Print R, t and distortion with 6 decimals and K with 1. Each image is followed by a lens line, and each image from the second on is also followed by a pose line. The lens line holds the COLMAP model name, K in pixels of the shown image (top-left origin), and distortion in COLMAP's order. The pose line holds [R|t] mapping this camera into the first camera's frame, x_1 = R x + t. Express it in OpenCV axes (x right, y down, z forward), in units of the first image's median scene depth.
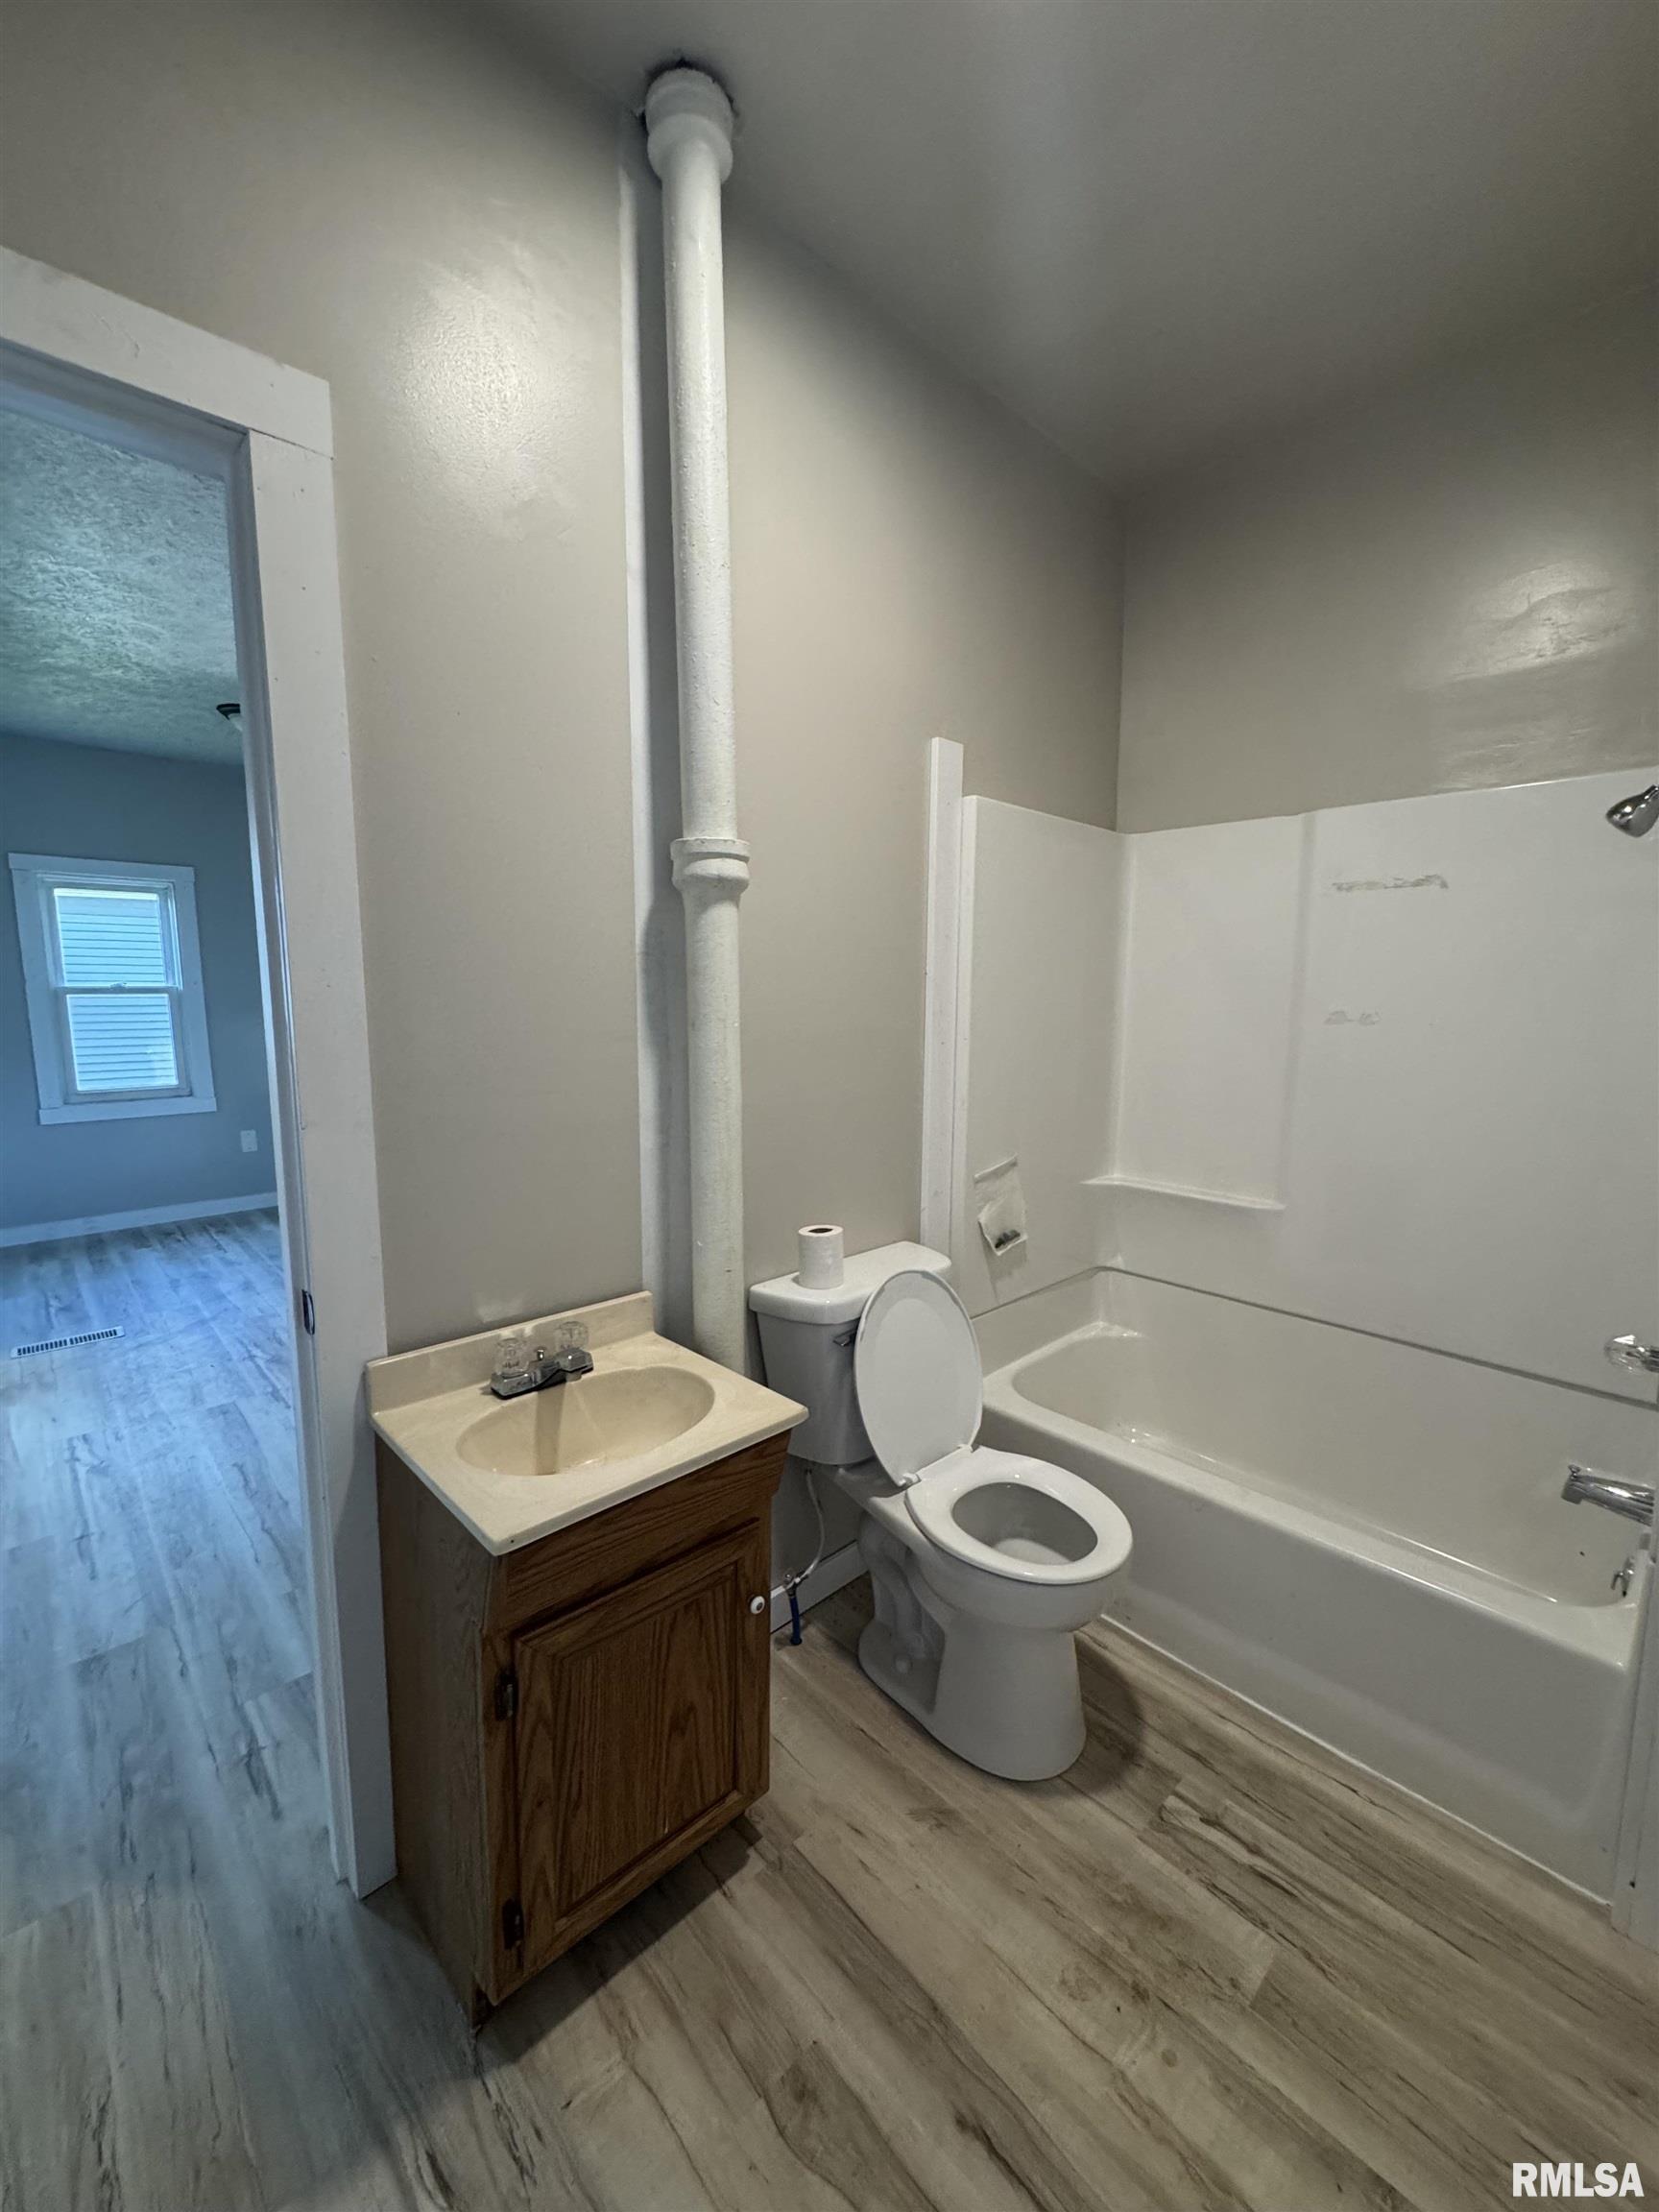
lens RADIAL K [[888.2, 0, 833.9], [0, 888.2, 1109.8], [0, 0, 1]] dist [-0.001525, 0.000309]
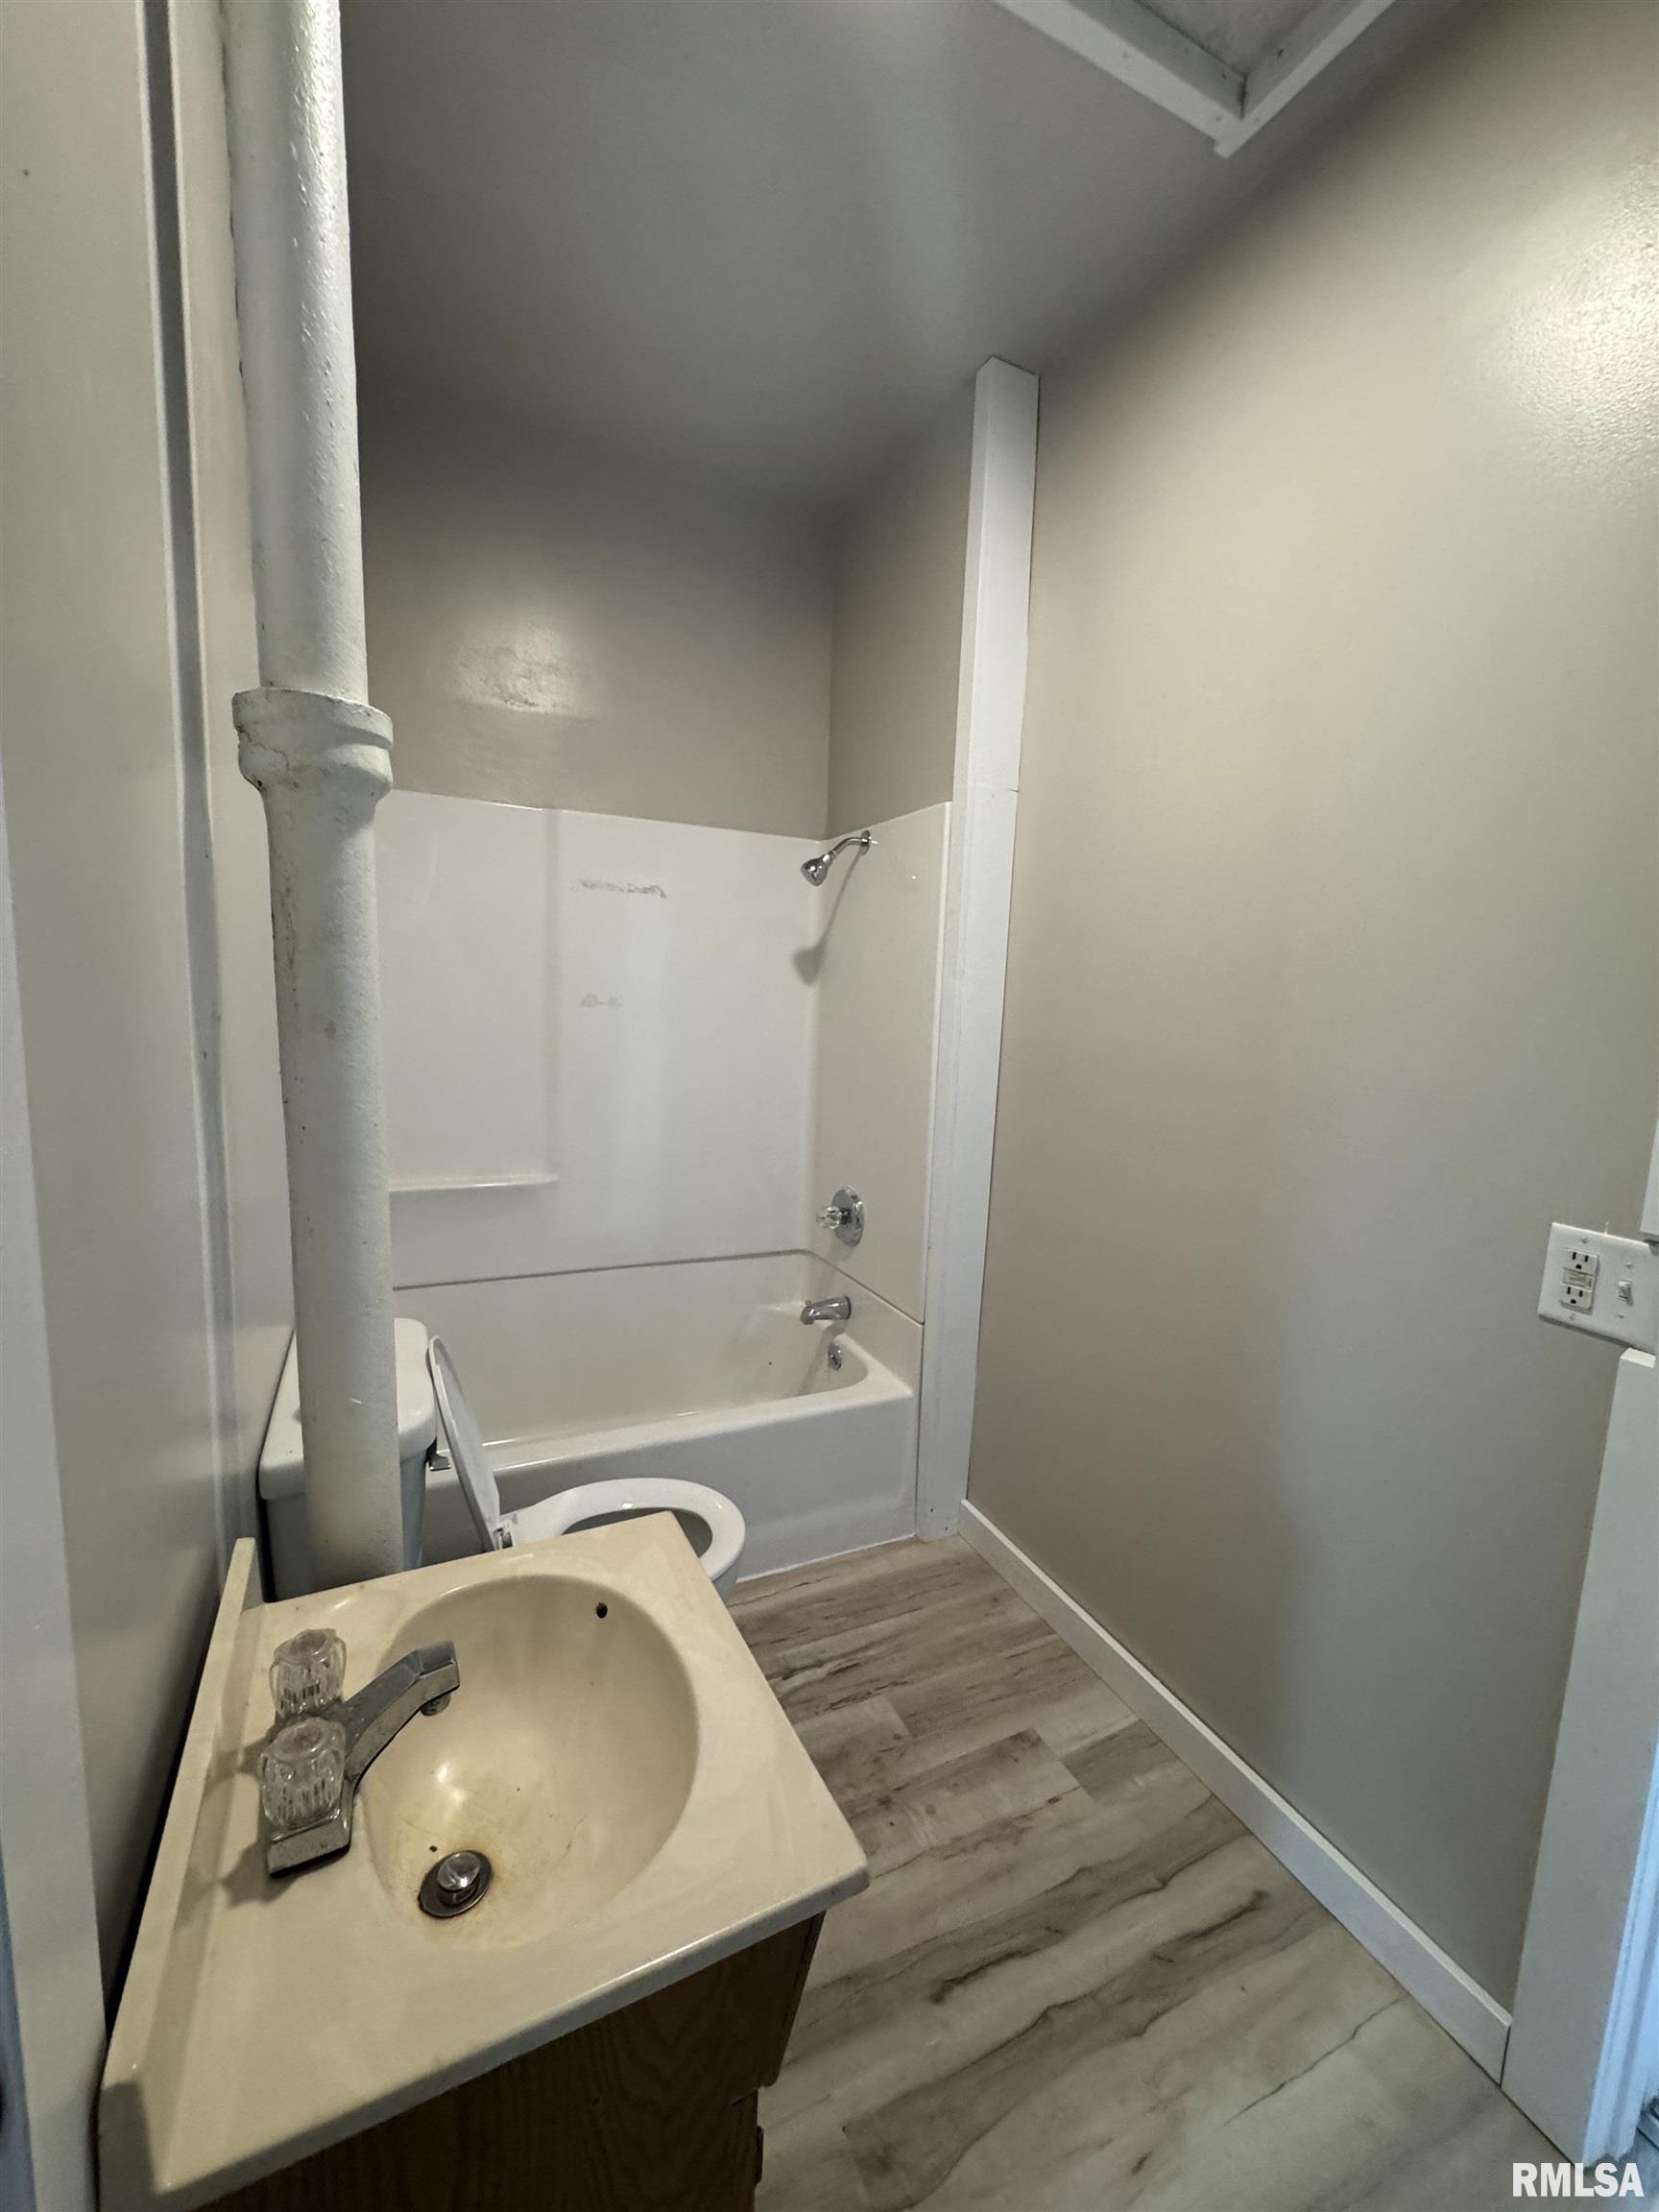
lens RADIAL K [[888.2, 0, 831.5], [0, 888.2, 1108.9], [0, 0, 1]] dist [-0.001525, 0.000309]
pose [[0.308313, -0.118967, 0.943817, -0.675444], [0.086218, 0.991560, 0.096821, -0.081447], [-0.947370, 0.051523, 0.315968, 0.582168]]
